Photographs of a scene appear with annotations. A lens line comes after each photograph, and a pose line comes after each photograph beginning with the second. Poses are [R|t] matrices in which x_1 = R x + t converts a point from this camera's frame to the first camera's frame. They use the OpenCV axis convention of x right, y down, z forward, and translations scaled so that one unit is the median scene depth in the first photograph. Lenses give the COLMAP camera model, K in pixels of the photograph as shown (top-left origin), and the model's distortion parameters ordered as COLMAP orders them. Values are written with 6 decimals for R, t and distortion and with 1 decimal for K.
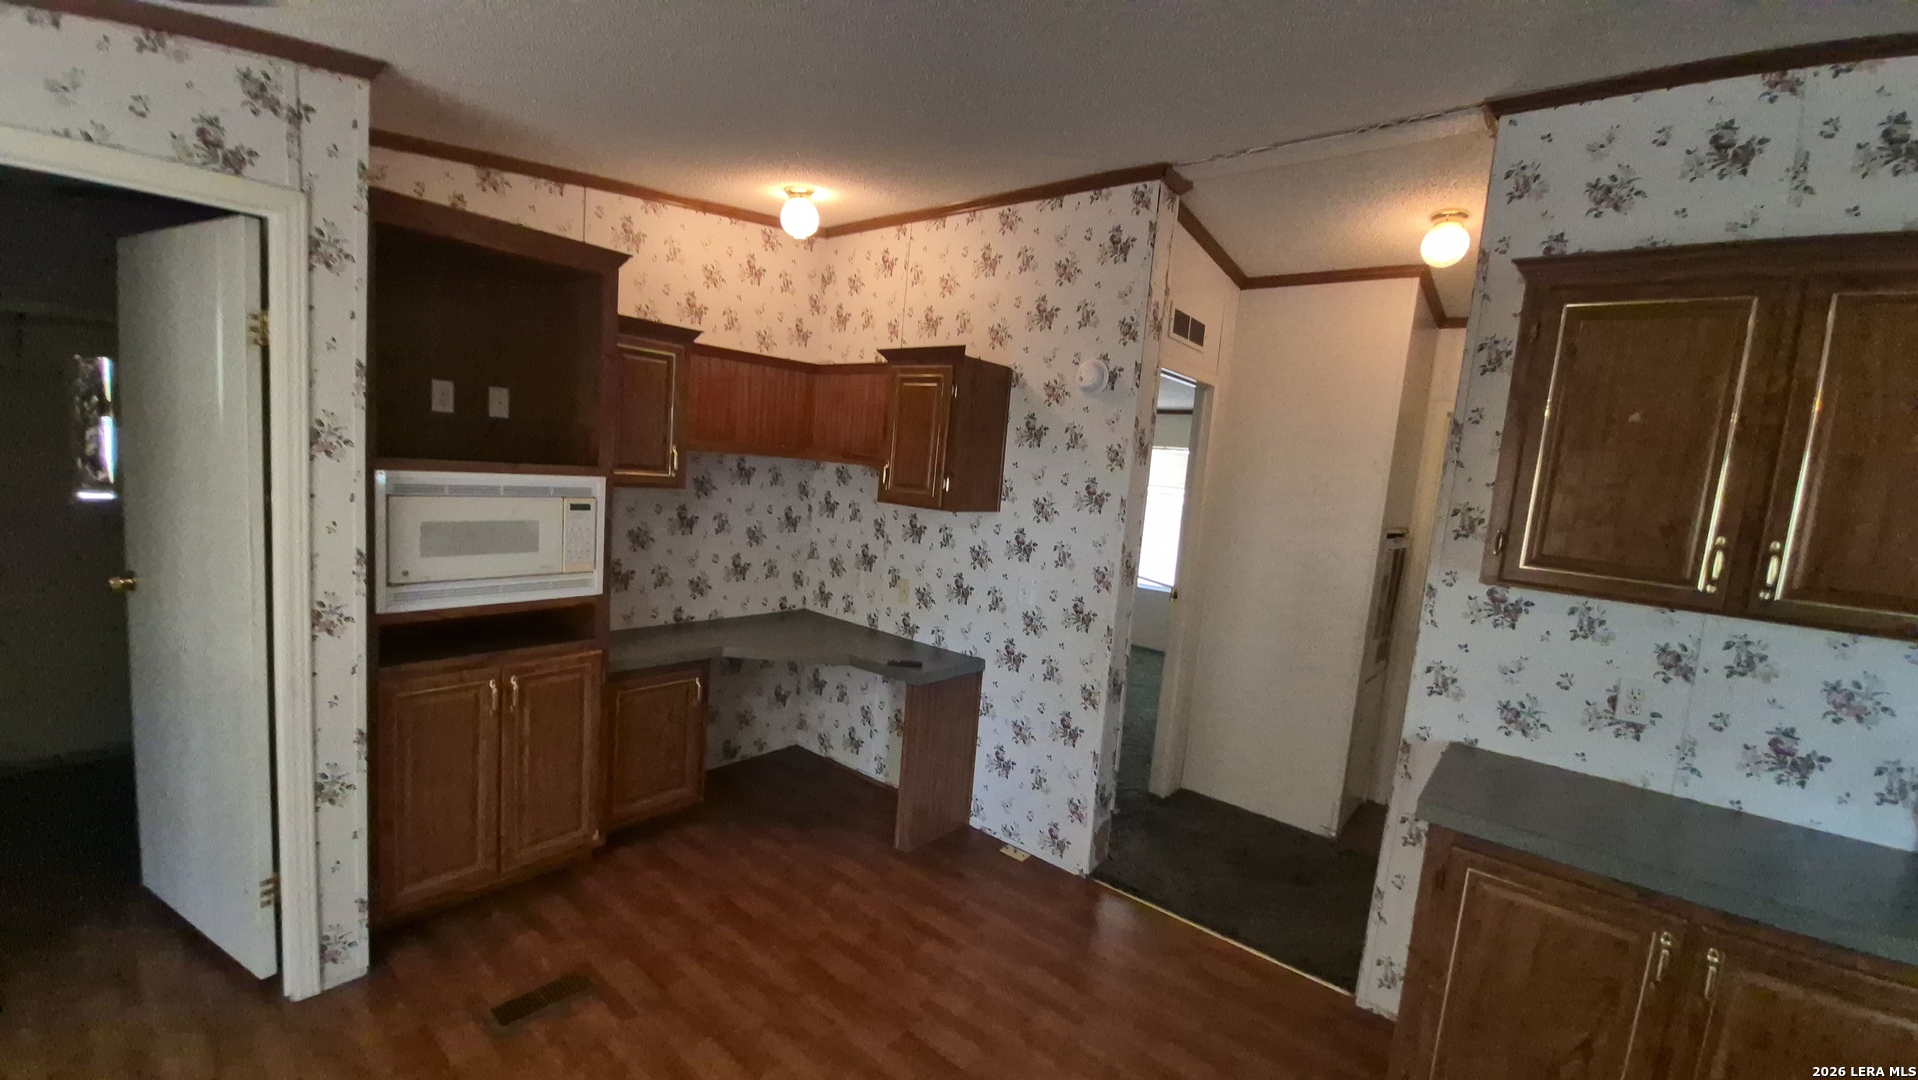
lens RADIAL K [[762.3, 0, 960.1], [0, 762.3, 549.3], [0, 0, 1]] dist [-0.004270, -0.005805]
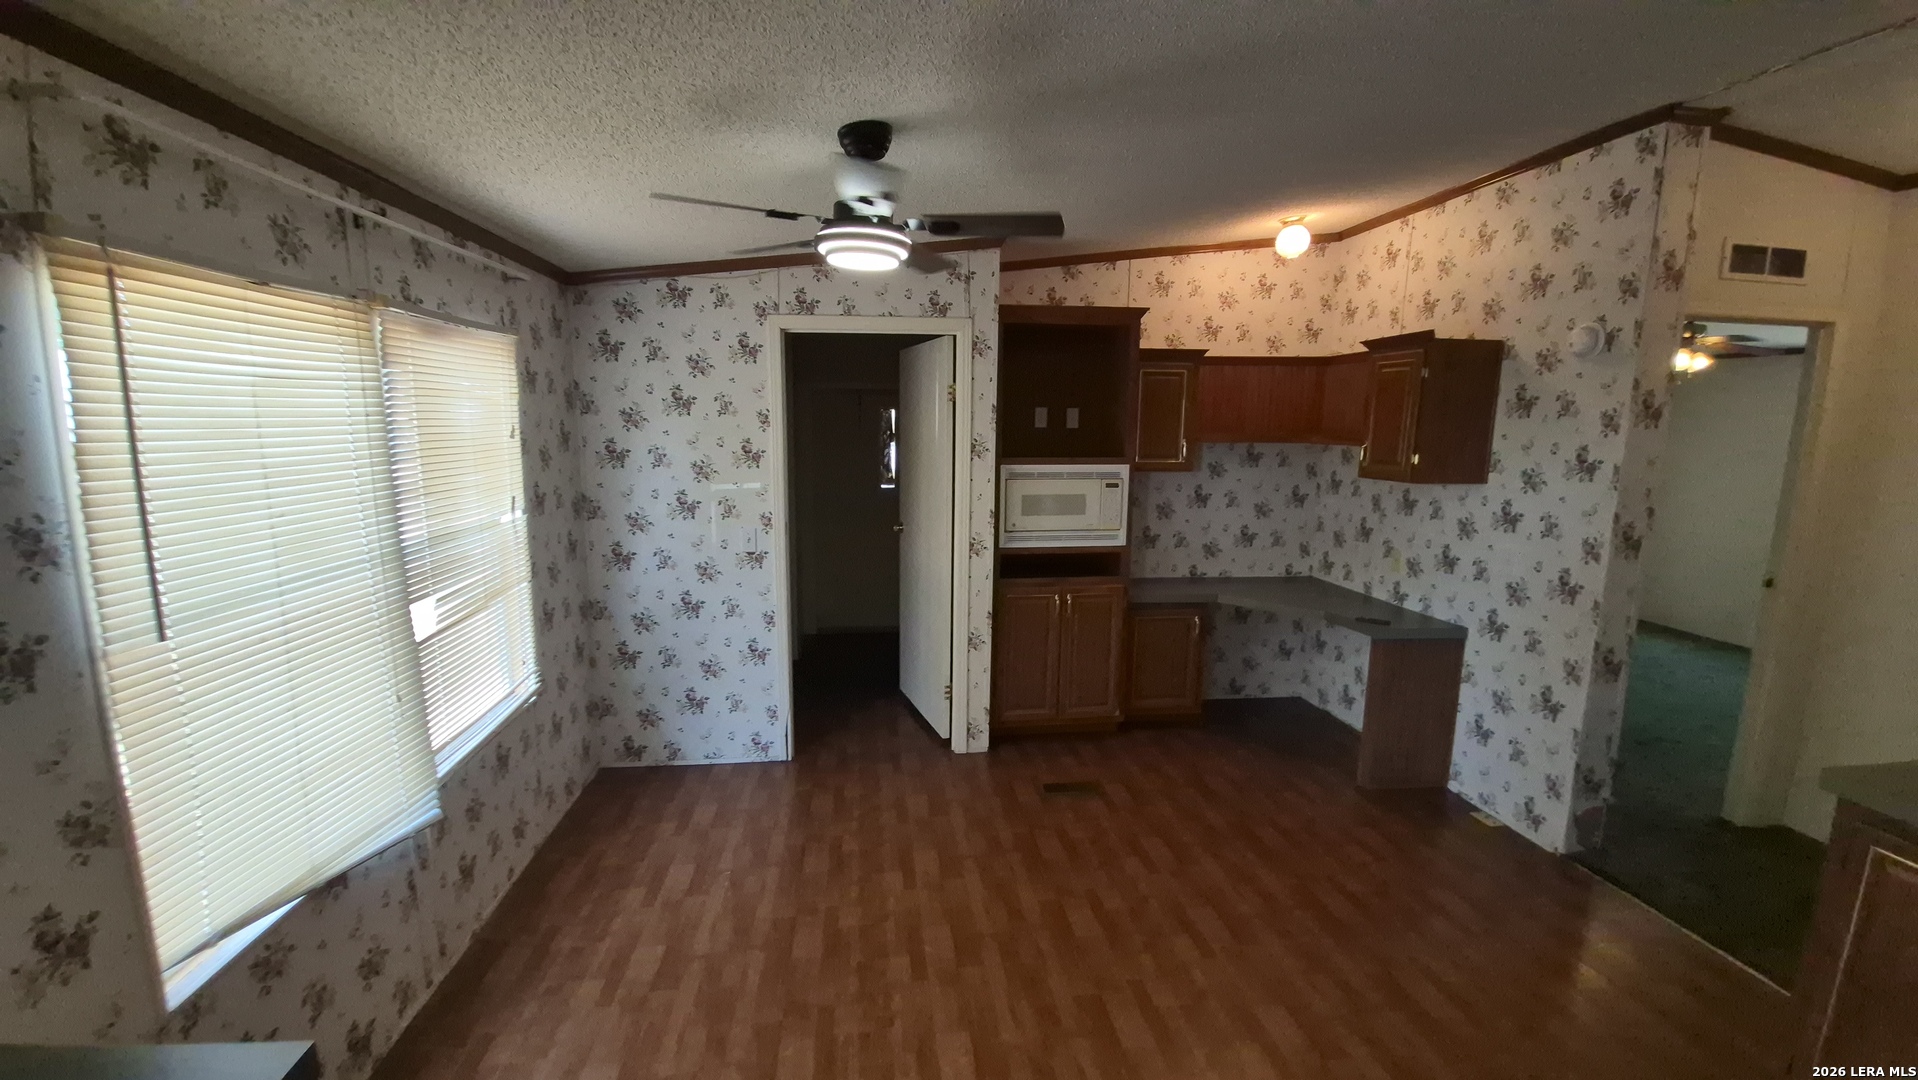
lens RADIAL K [[762.3, 0, 948.4], [0, 762.3, 542.9], [0, 0, 1]] dist [-0.004270, -0.005805]
pose [[0.717925, 0.031400, -0.695412, 0.280172], [-0.027799, 0.999478, 0.016430, 0.037336], [0.695565, 0.007537, 0.718423, -0.260576]]
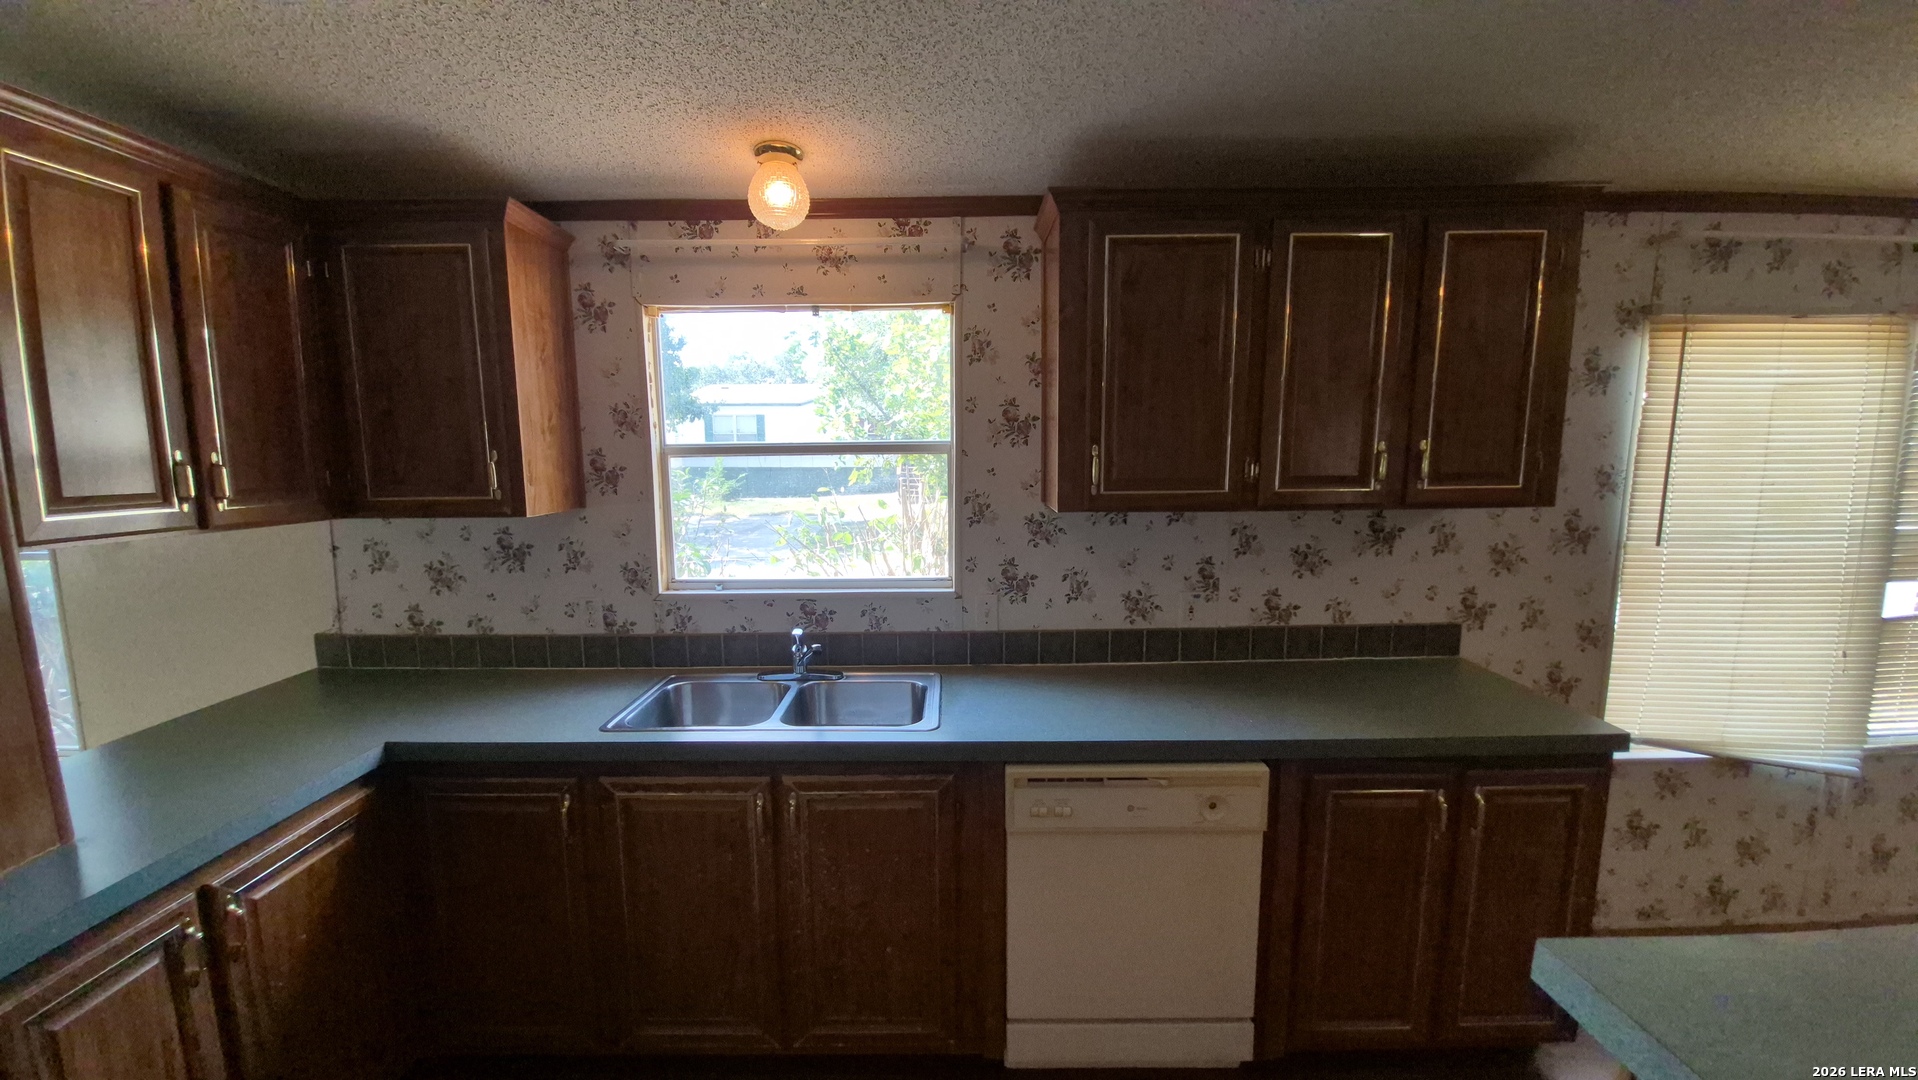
lens RADIAL K [[762.3, 0, 979.0], [0, 762.3, 551.9], [0, 0, 1]] dist [-0.004270, -0.005805]
pose [[-0.766272, 0.013137, -0.642382, 0.665506], [-0.132798, 0.974965, 0.178349, 0.078696], [0.628643, 0.221971, -0.745343, -0.116258]]
